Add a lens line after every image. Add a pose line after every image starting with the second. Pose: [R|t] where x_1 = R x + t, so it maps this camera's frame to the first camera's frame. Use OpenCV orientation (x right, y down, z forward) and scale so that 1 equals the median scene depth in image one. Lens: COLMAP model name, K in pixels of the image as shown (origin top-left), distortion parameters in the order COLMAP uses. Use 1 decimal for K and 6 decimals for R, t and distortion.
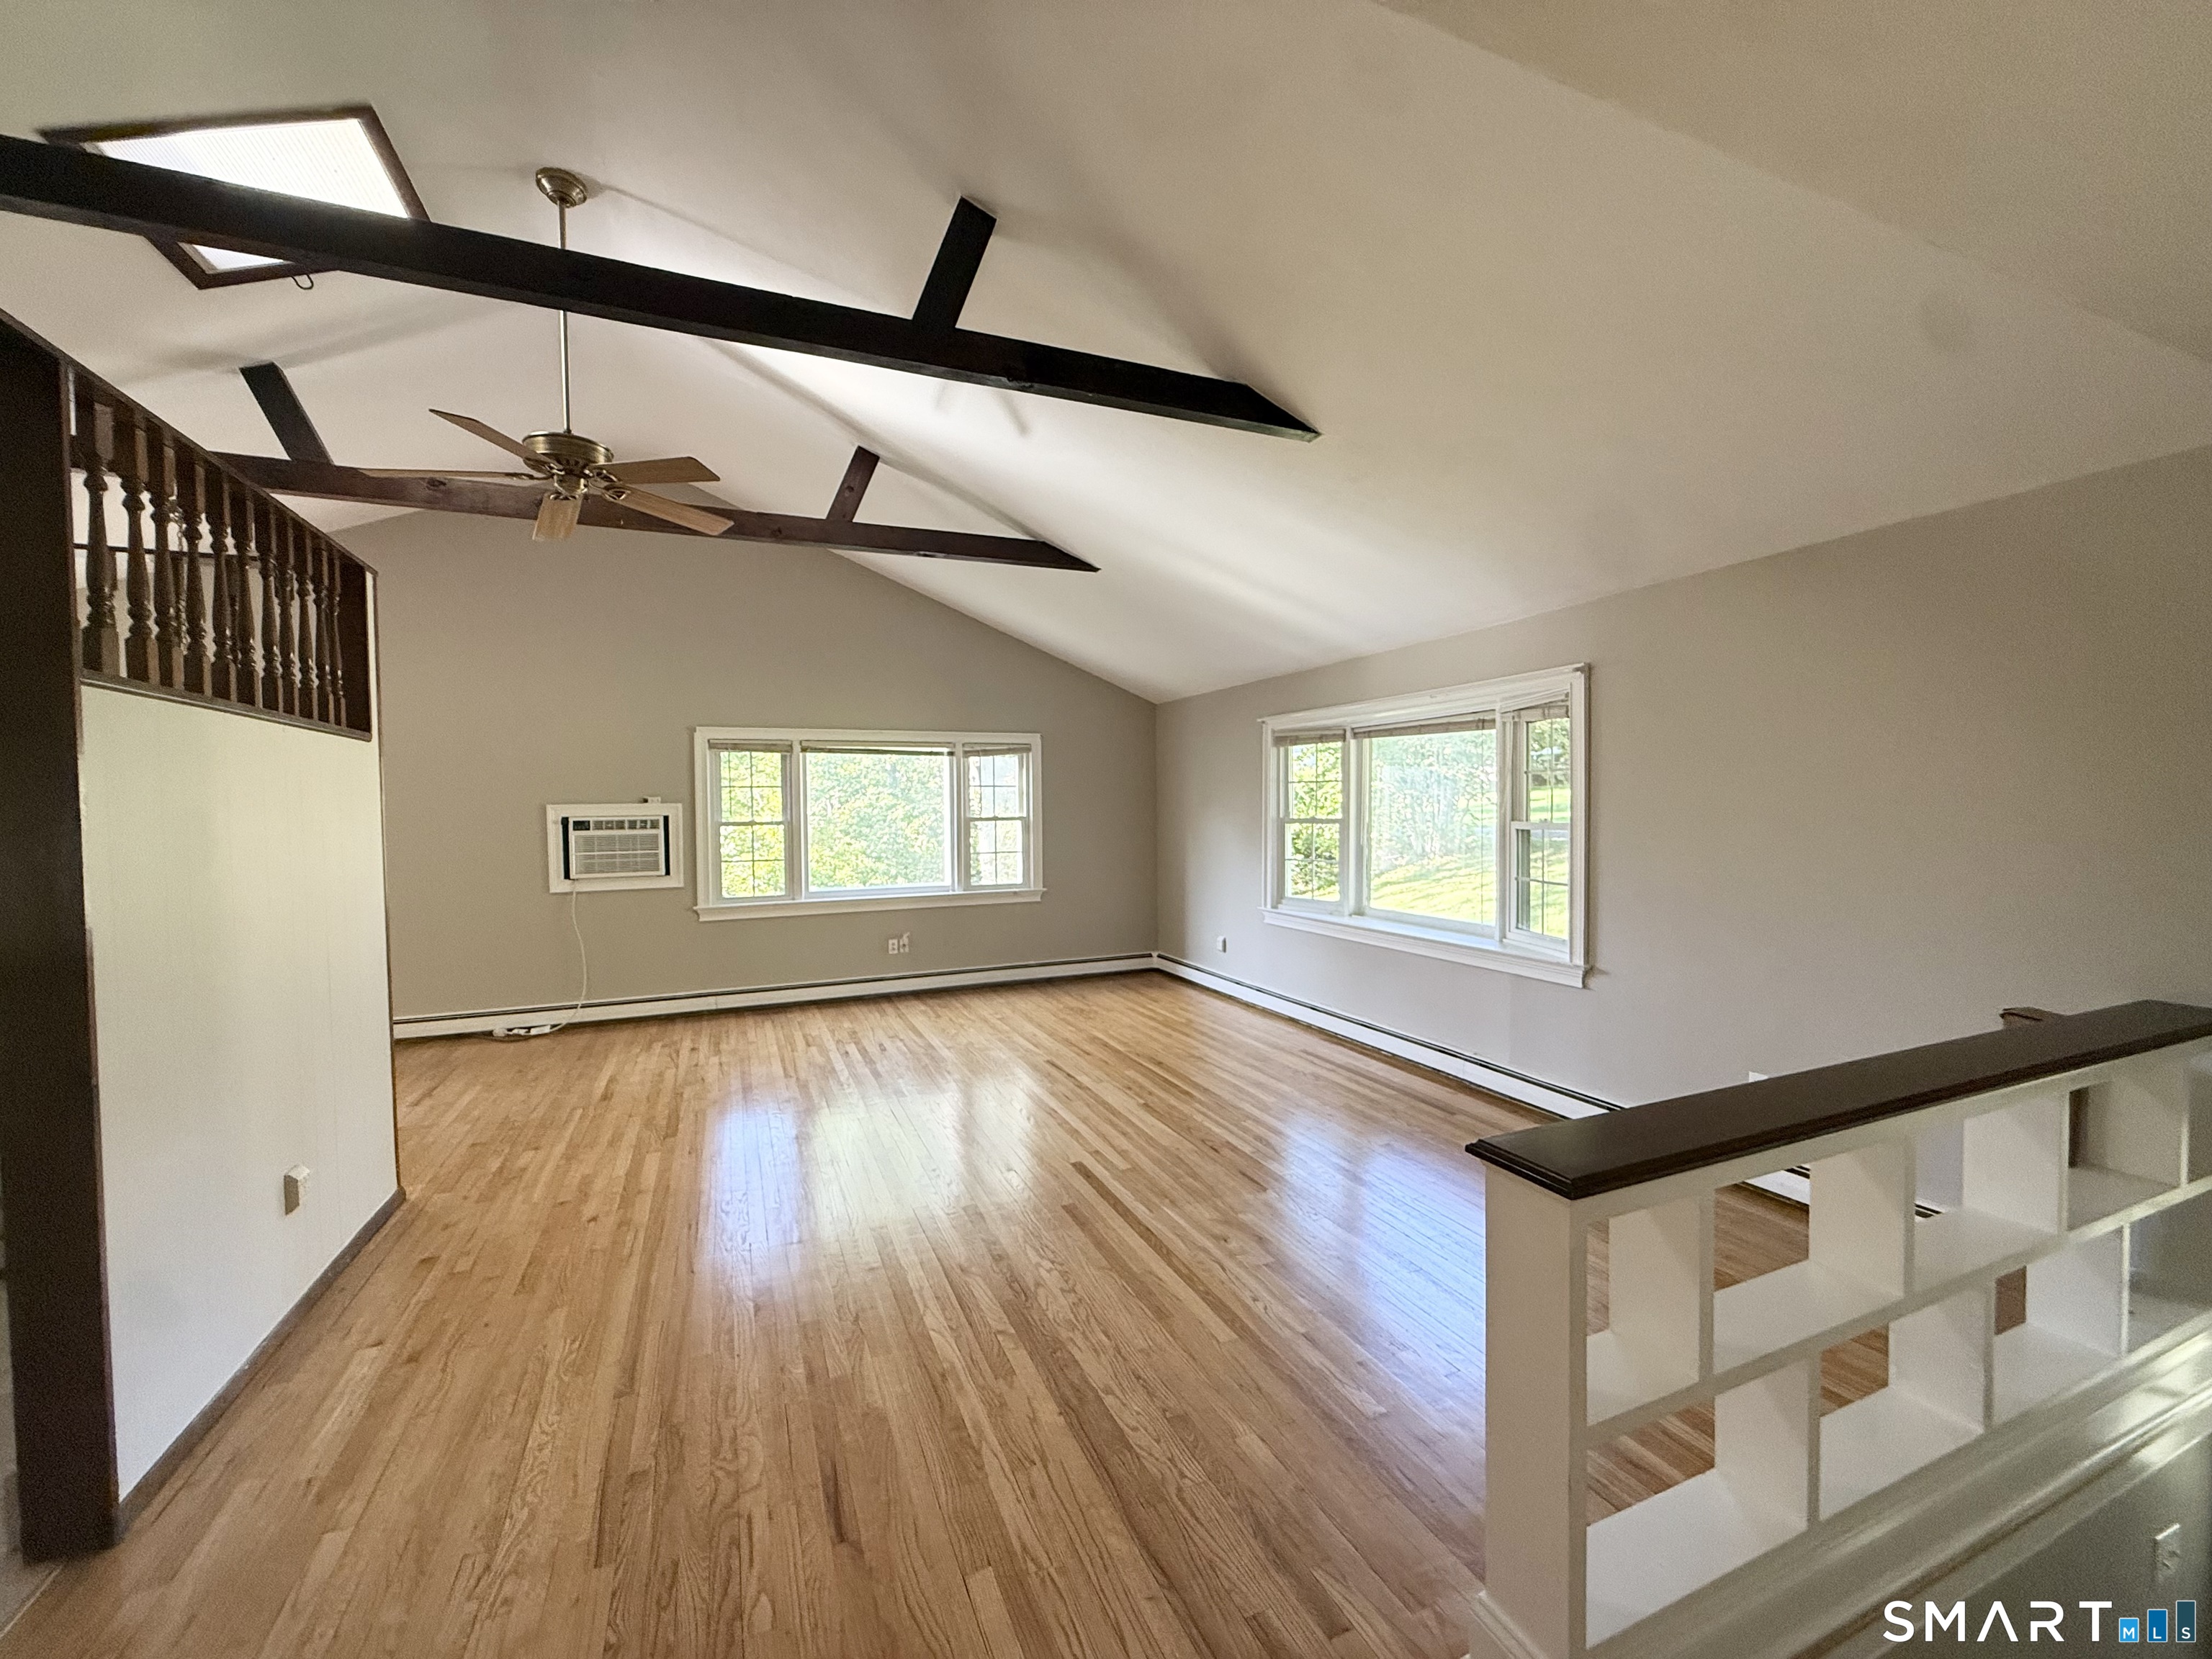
lens RADIAL K [[881.5, 0, 1104.0], [0, 881.5, 832.3], [0, 0, 1]] dist [-0.003061, -0.000107]
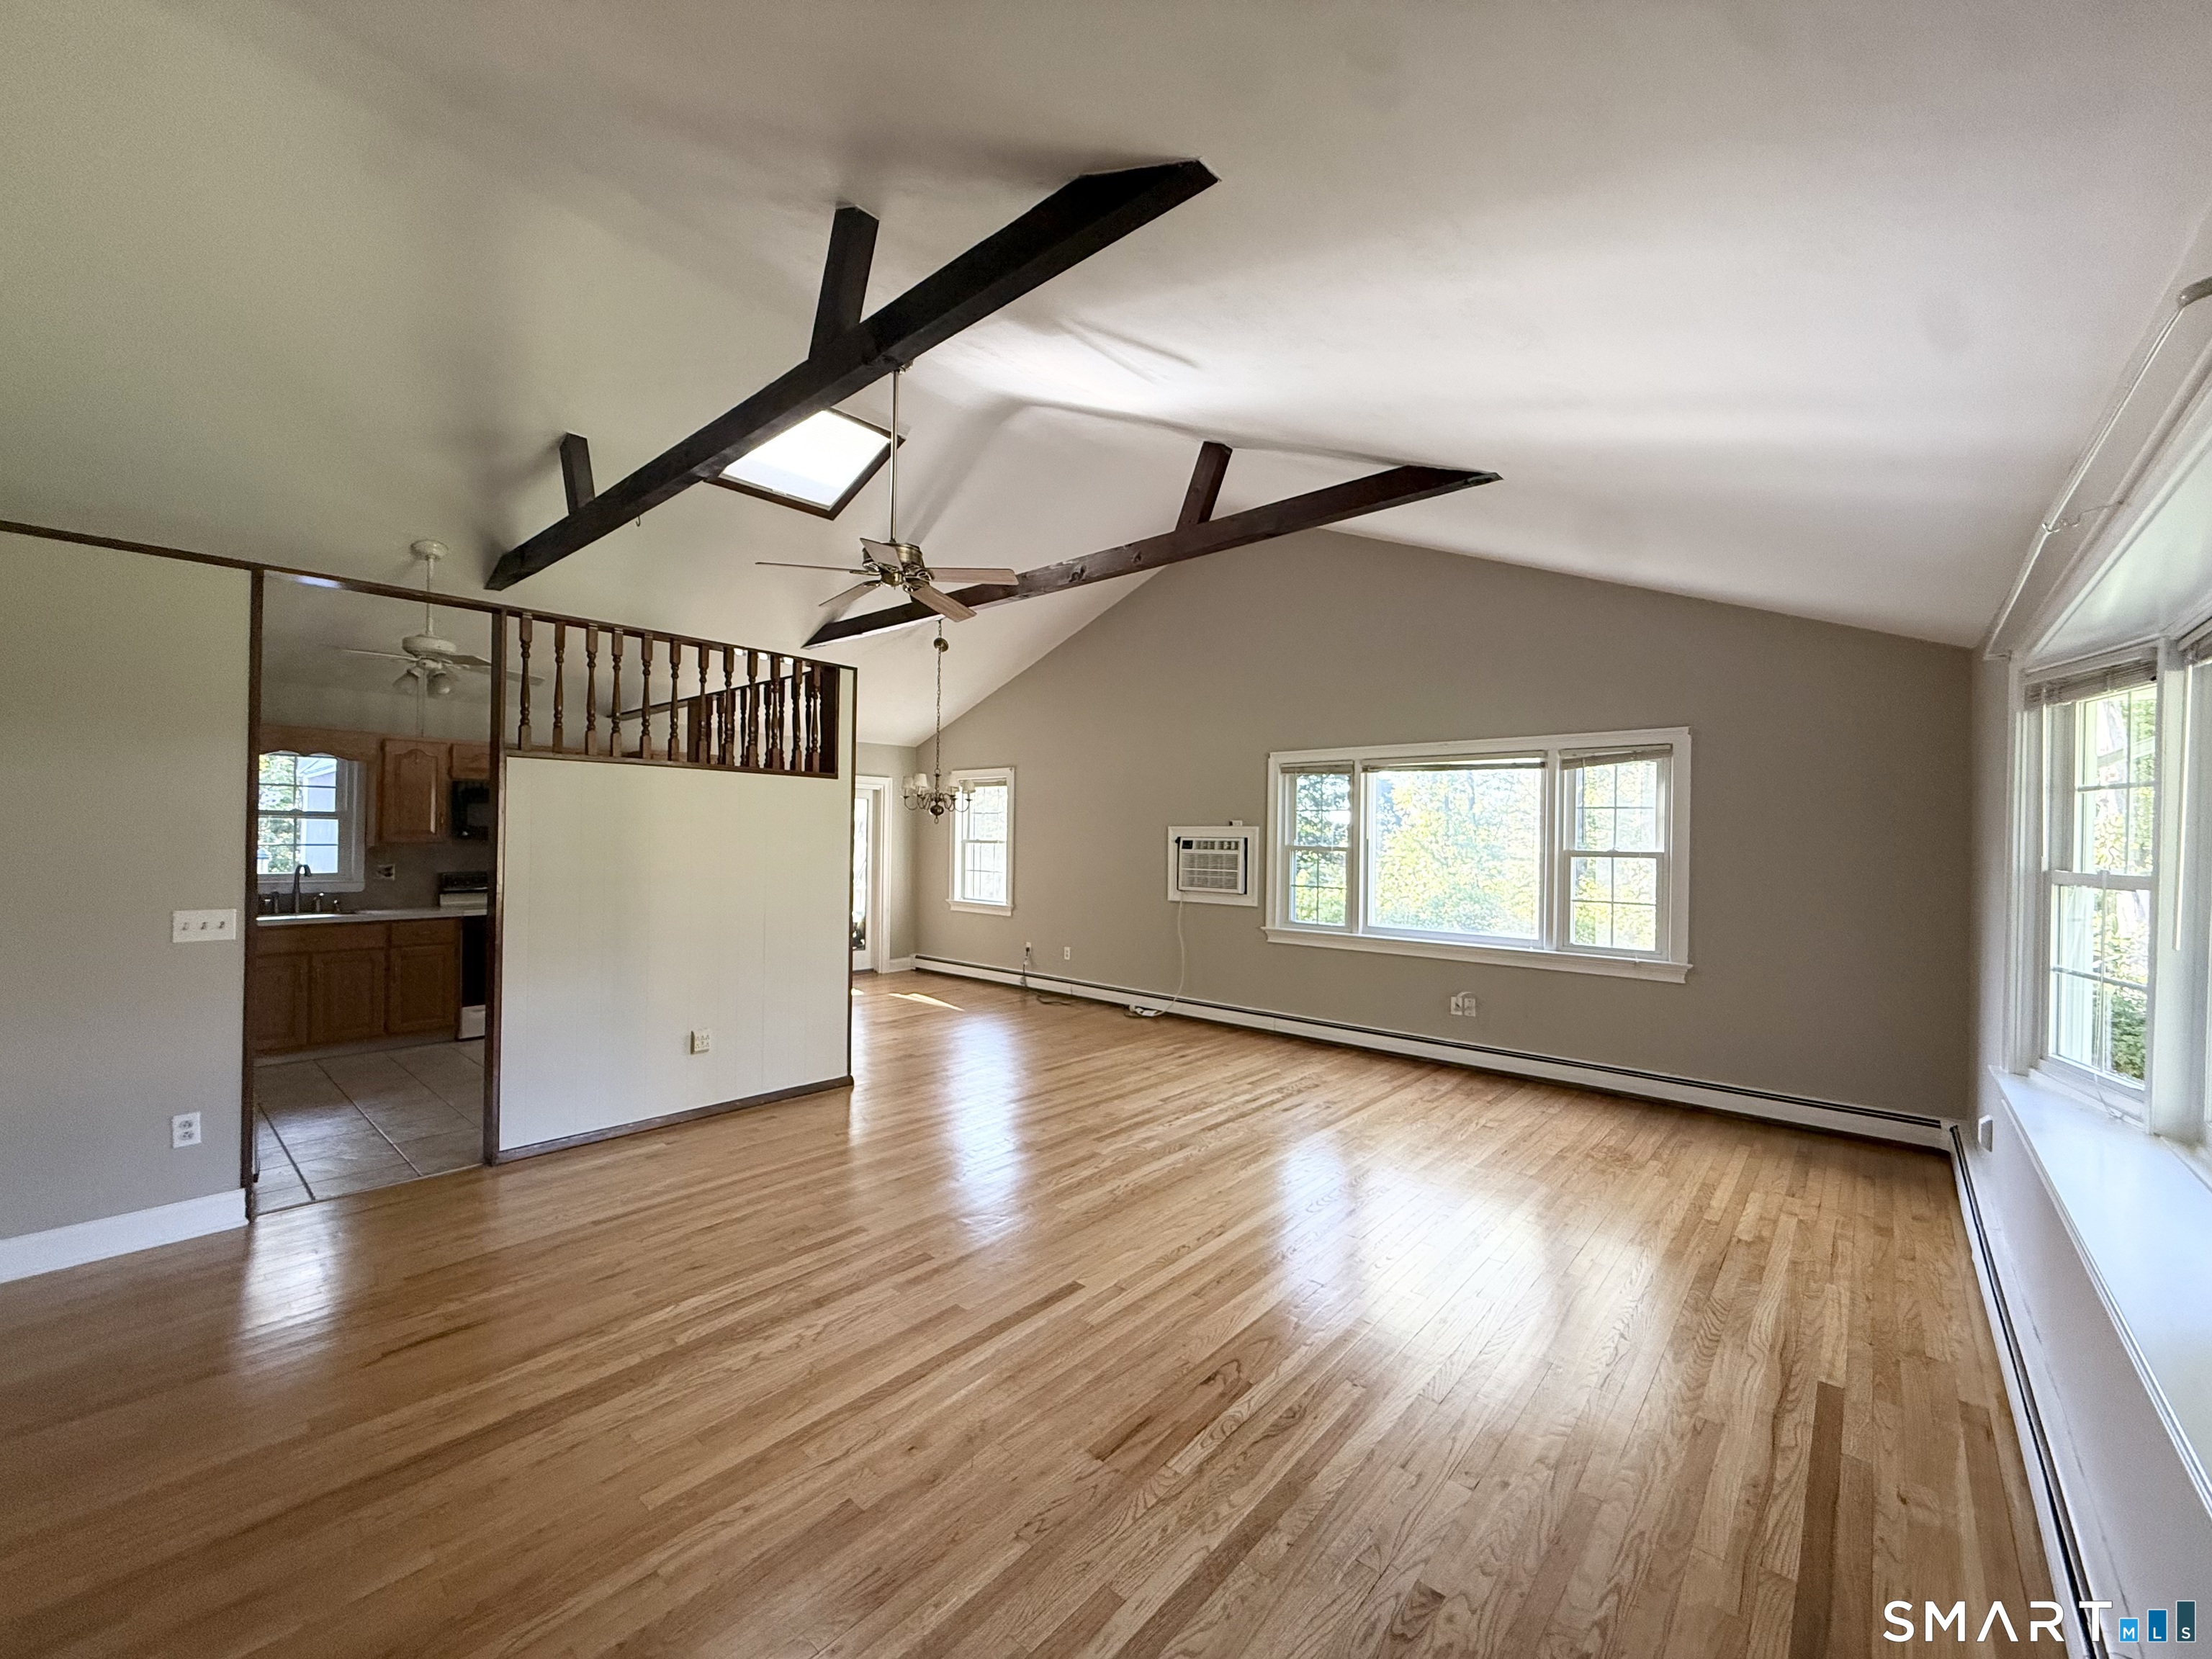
lens RADIAL K [[881.5, 0, 1105.8], [0, 881.5, 832.3], [0, 0, 1]] dist [-0.003061, -0.000107]
pose [[0.429437, 0.014973, -0.902973, 0.398291], [-0.046259, 0.998915, -0.005436, -0.012019], [0.901911, 0.044105, 0.429663, 0.396152]]
